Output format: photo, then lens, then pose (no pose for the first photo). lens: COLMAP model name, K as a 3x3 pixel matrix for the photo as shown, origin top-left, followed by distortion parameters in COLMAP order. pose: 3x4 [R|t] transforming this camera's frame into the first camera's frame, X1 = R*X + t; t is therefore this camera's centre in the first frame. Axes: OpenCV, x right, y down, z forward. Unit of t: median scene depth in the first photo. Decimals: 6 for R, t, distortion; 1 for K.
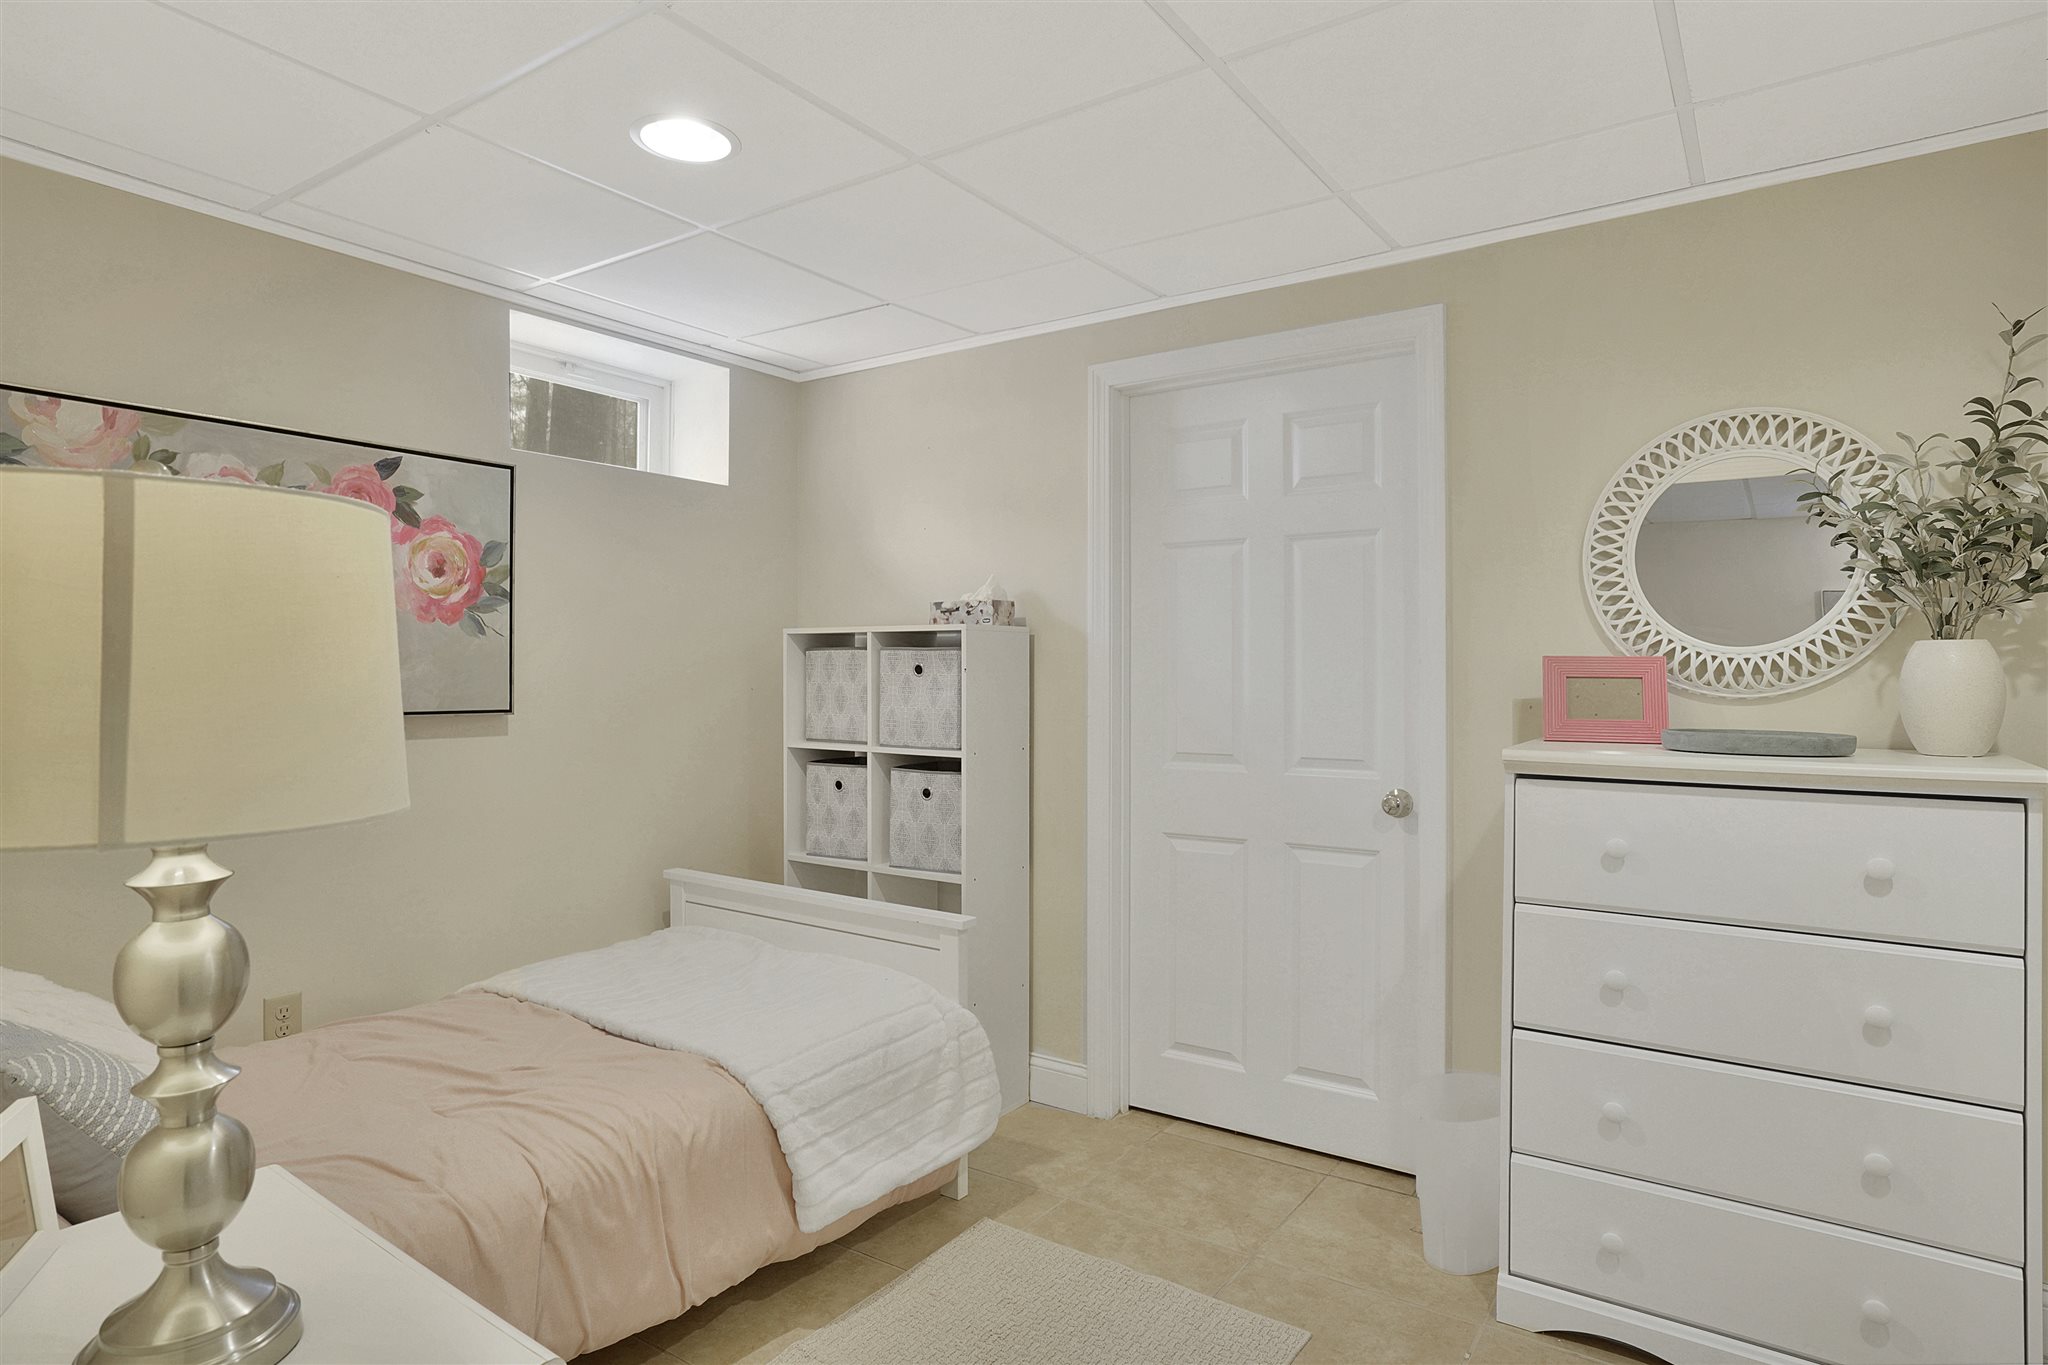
lens RADIAL K [[1139.8, 0, 1024.0], [0, 1139.8, 682.5], [0, 0, 1]] dist [-0.002665, -0.000163]
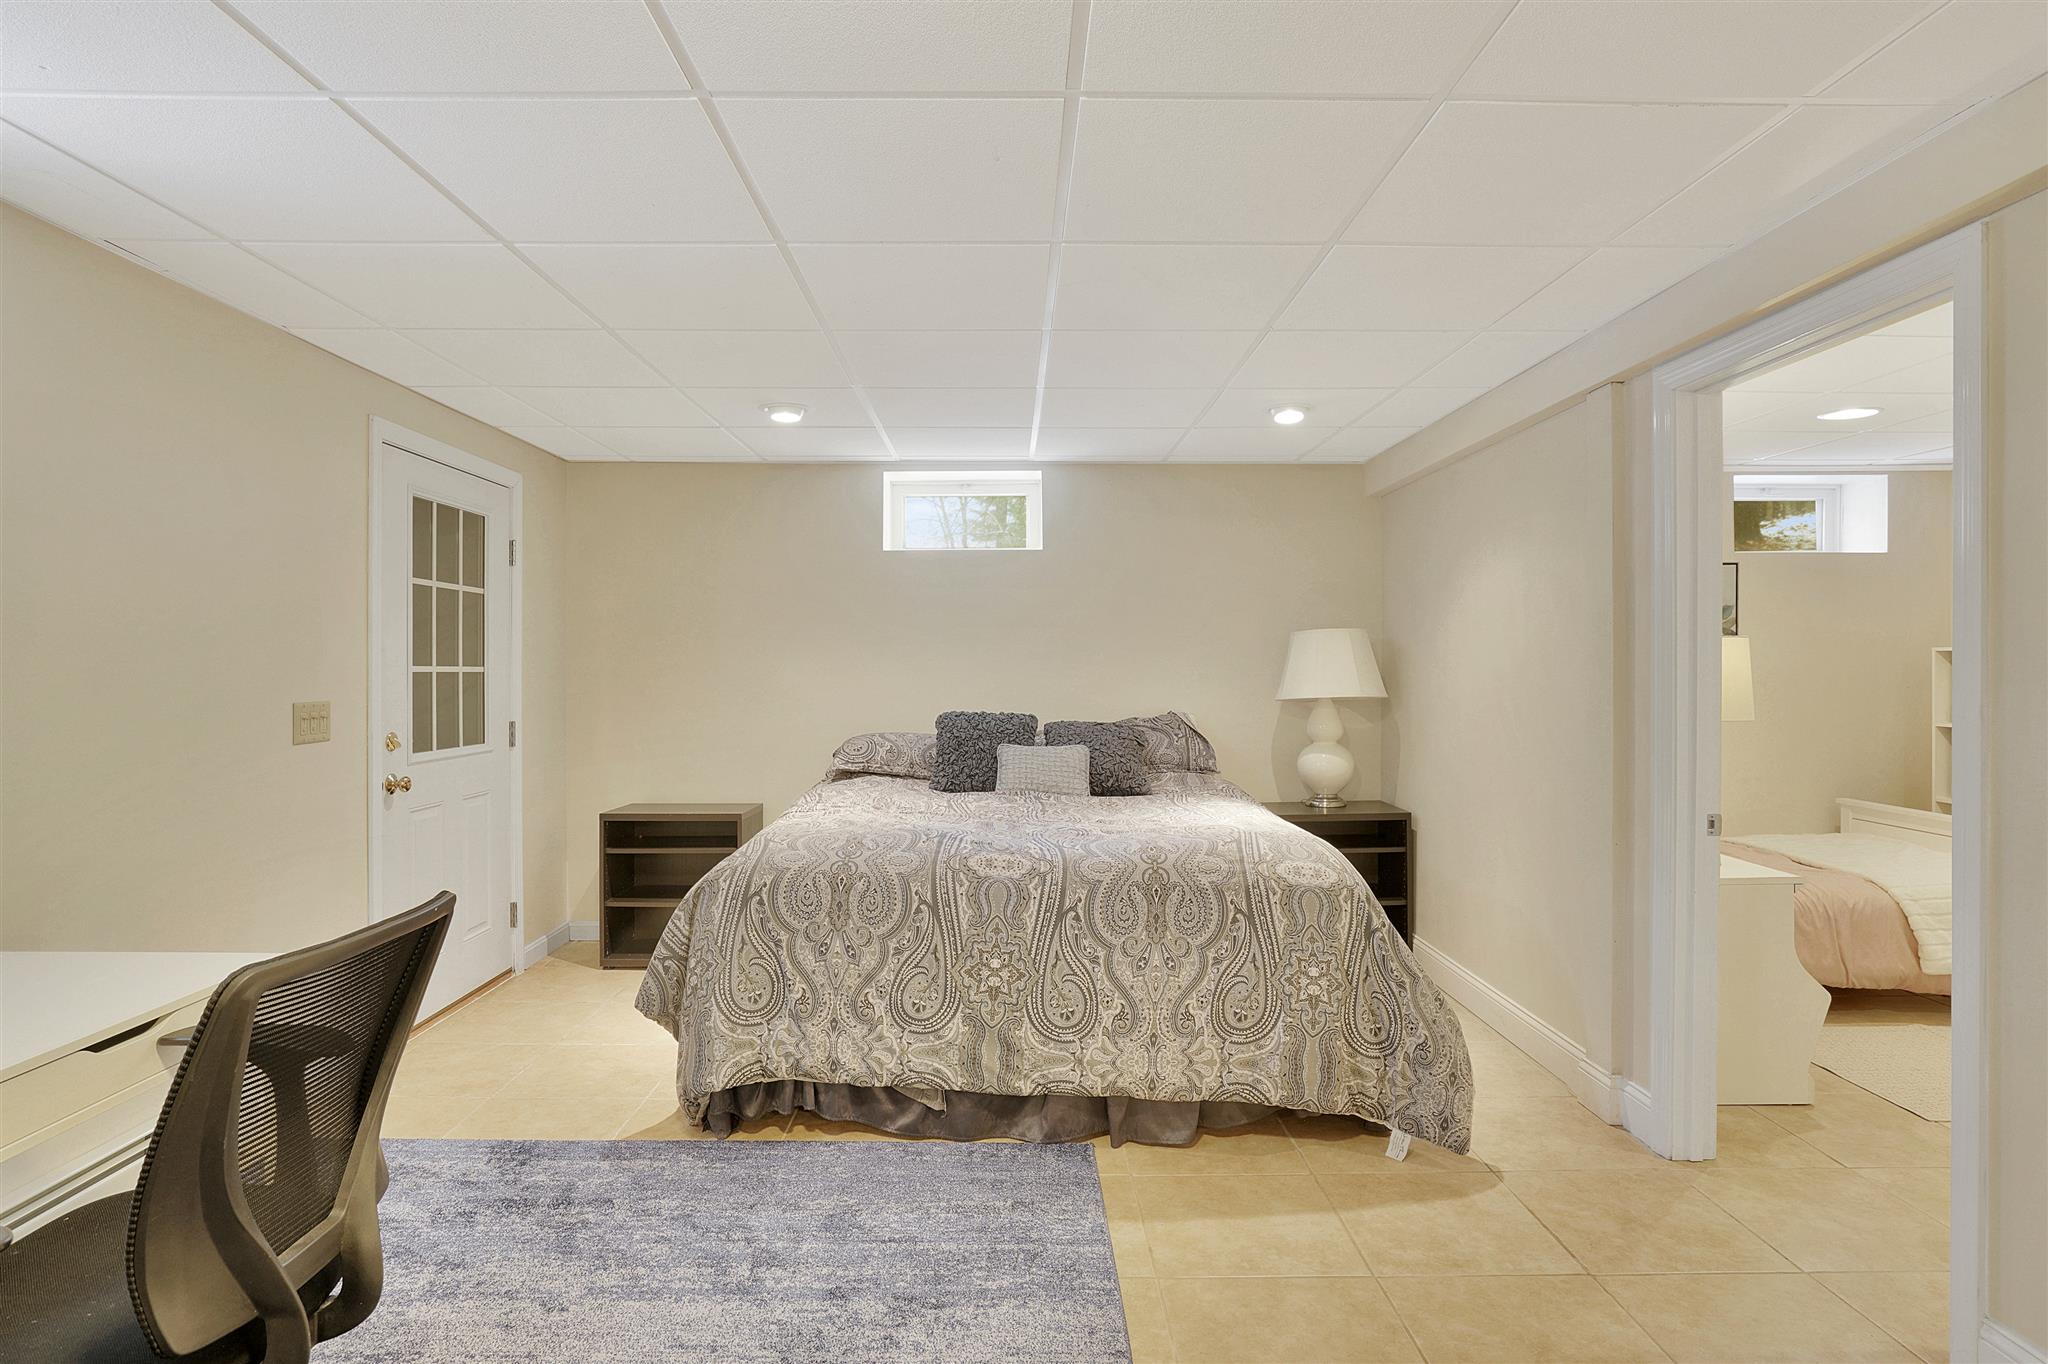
lens RADIAL K [[1098.2, 0, 1024.0], [0, 1098.2, 682.0], [0, 0, 1]] dist [-0.003299, -0.000611]
pose [[0.589146, 0.001224, -0.808026, 0.387757], [-0.004576, 0.999988, -0.001821, 0.009748], [0.808014, 0.004770, 0.589144, -1.259719]]
